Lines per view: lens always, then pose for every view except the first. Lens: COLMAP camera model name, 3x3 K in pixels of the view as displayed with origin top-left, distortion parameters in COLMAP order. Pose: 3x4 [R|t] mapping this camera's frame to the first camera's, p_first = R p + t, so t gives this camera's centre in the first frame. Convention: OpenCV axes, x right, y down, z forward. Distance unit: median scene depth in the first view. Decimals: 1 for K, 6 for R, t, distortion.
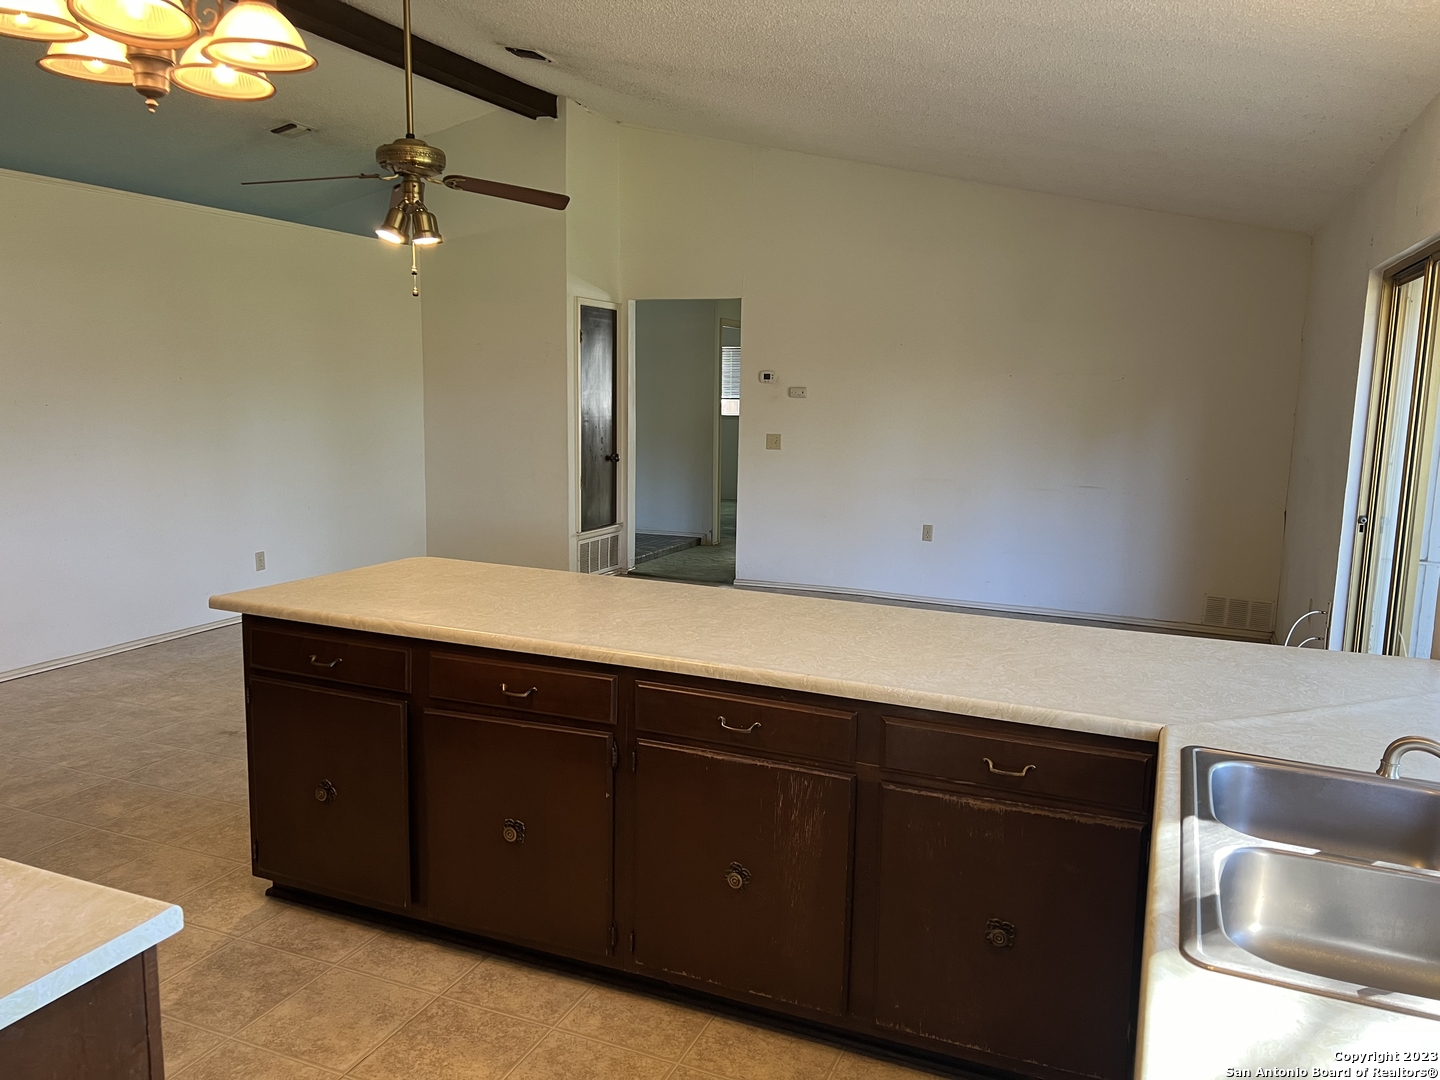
lens RADIAL K [[1083.9, 0, 719.2], [0, 1083.9, 543.7], [0, 0, 1]] dist [0.068866, -0.082546]
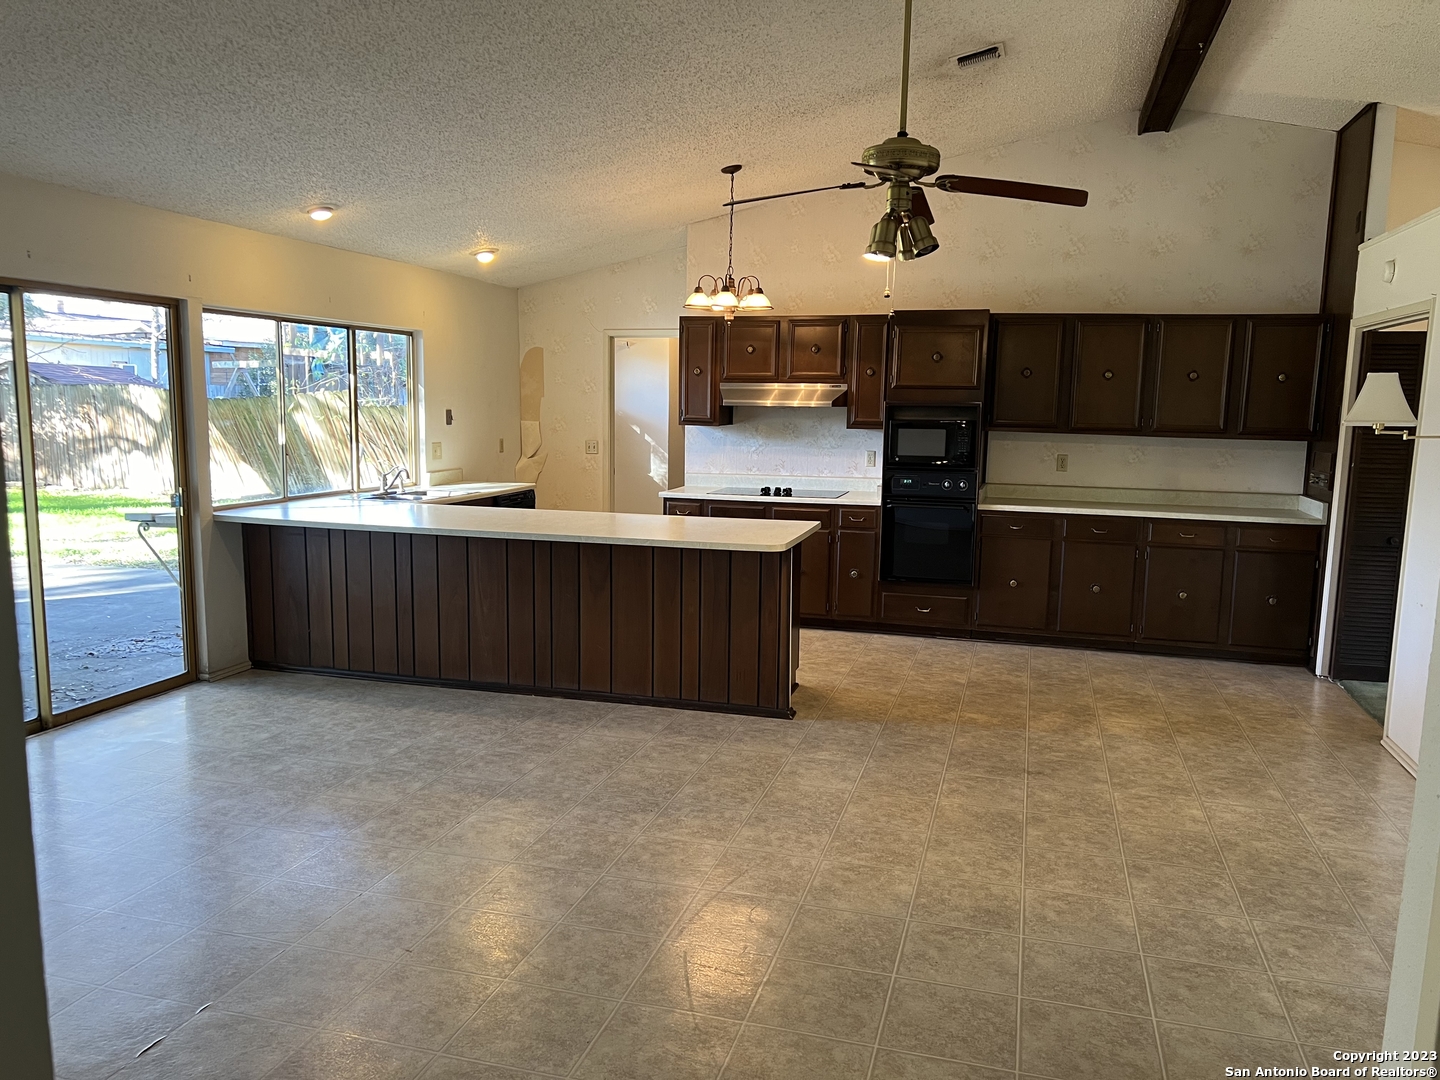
lens RADIAL K [[1080.8, 0, 720.0], [0, 1080.8, 540.0], [0, 0, 1]] dist [0.065451, -0.078699]
pose [[-0.991982, -0.021133, -0.124601, -0.037337], [-0.055630, 0.958284, 0.280351, -0.297570], [0.113479, 0.285034, -0.951776, 1.886741]]
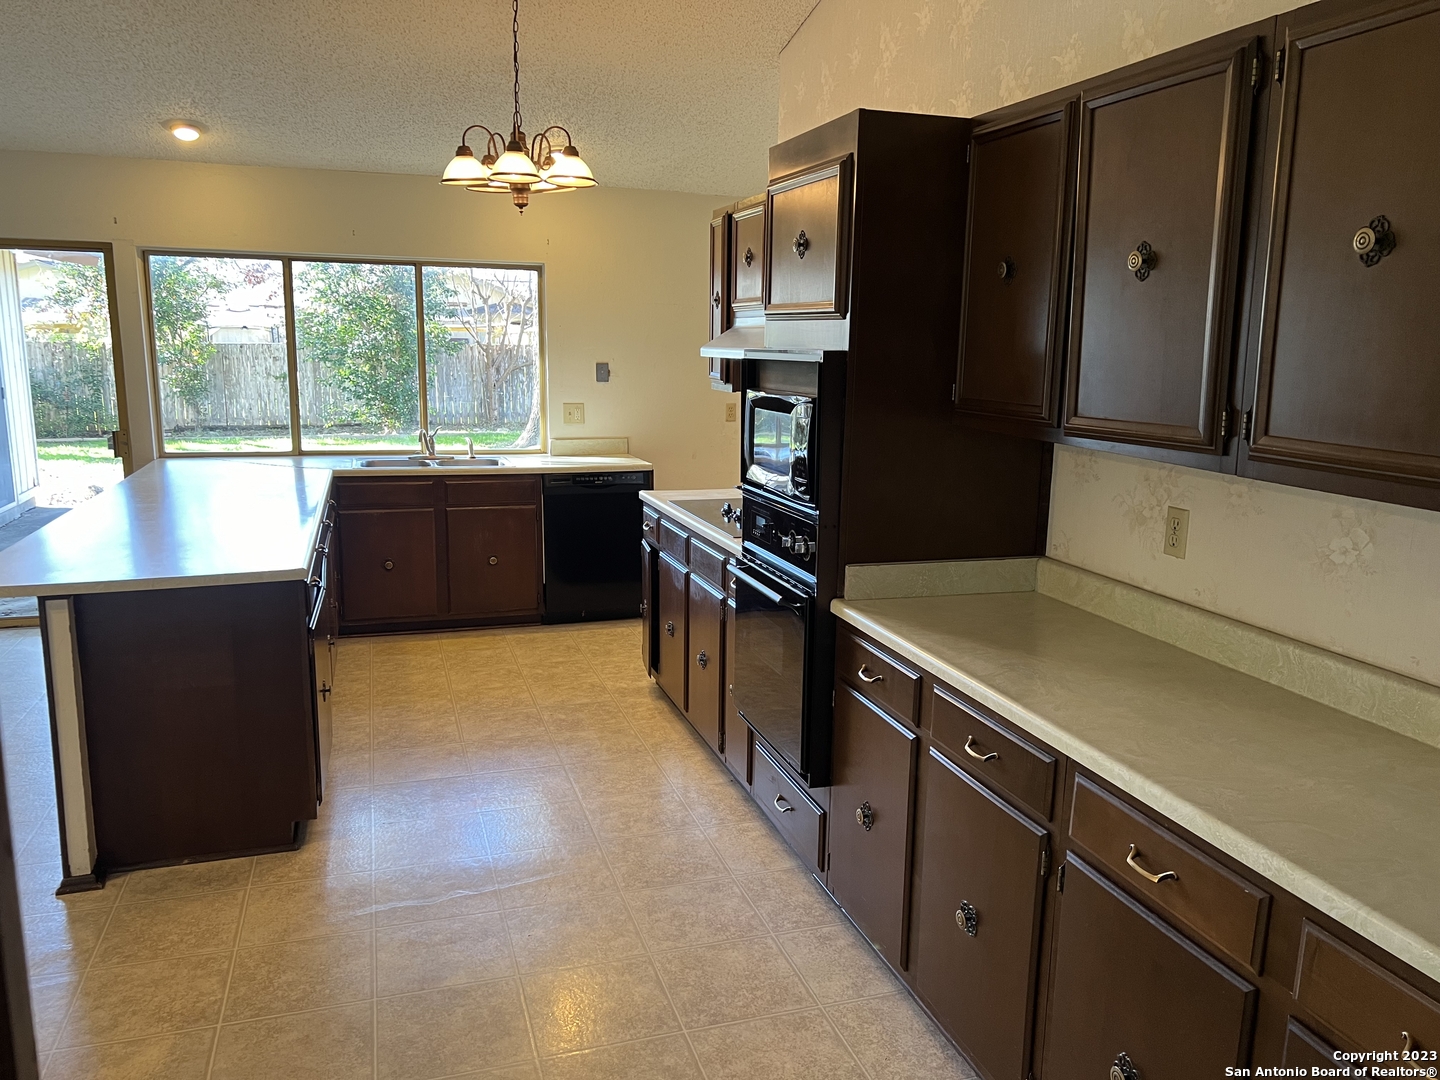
lens RADIAL K [[1080.8, 0, 720.0], [0, 1080.8, 540.0], [0, 0, 1]] dist [0.065451, -0.078699]
pose [[-0.649662, -0.169235, 0.741147, -0.992348], [0.089052, 0.951255, 0.295270, -0.163893], [-0.754990, 0.257826, -0.602923, 0.889984]]
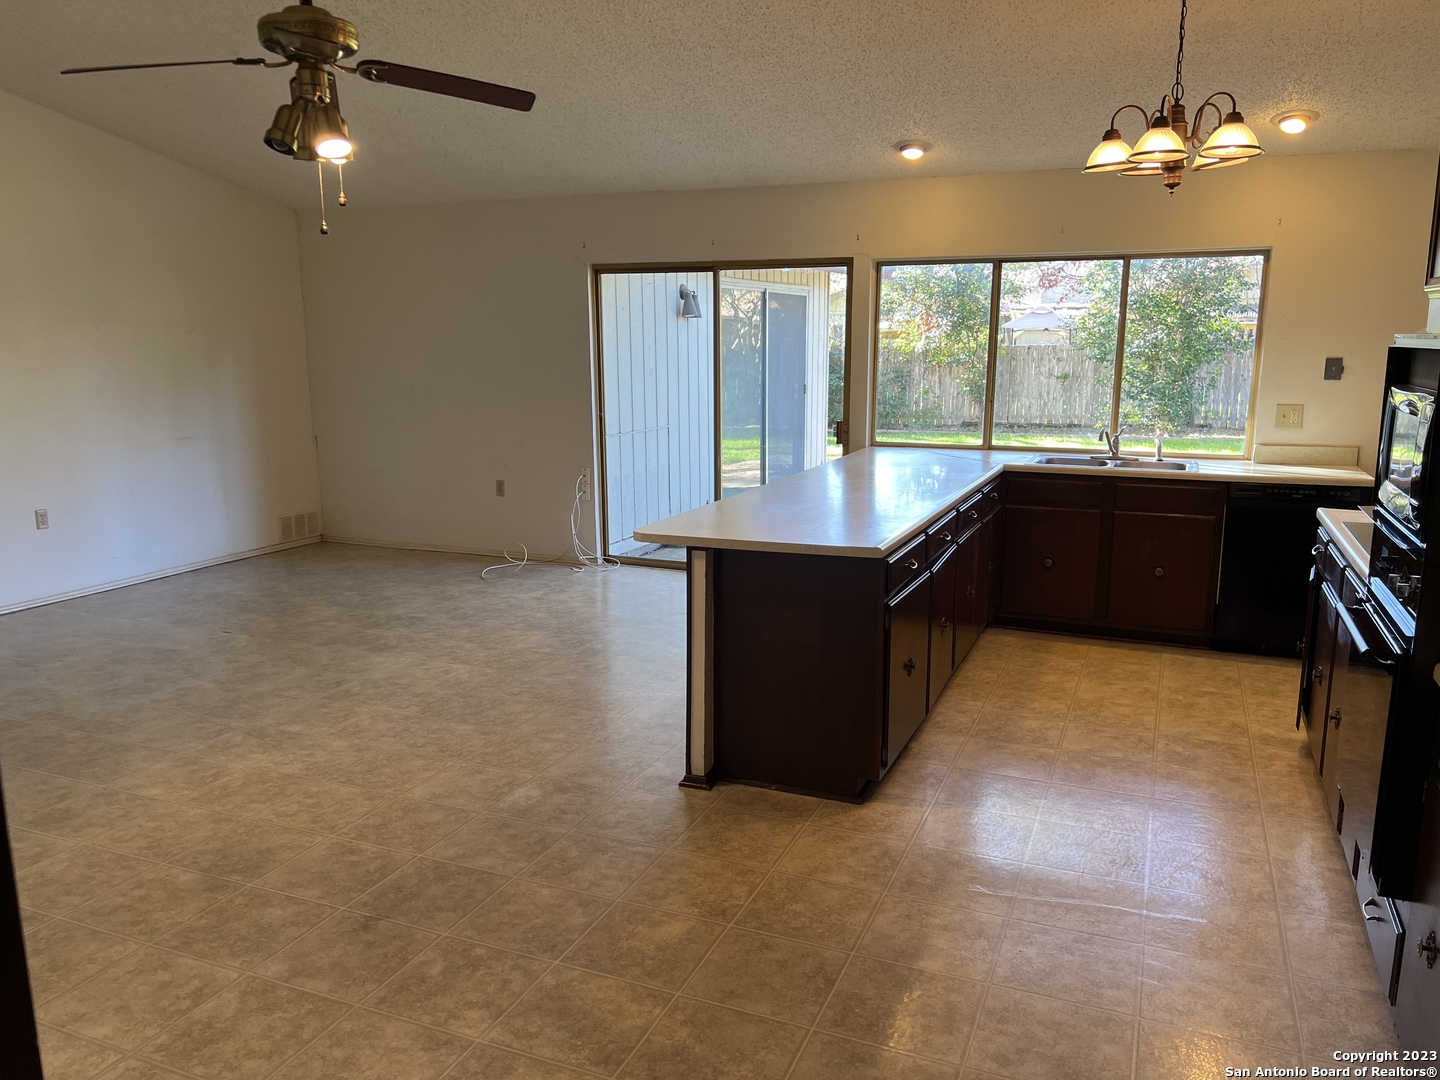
lens RADIAL K [[1083.9, 0, 719.2], [0, 1083.9, 543.7], [0, 0, 1]] dist [0.068866, -0.082546]
pose [[0.000647, -0.210028, 0.977695, -1.040597], [0.156183, 0.965719, 0.207351, -0.140946], [-0.987728, 0.152565, 0.033427, 0.761079]]
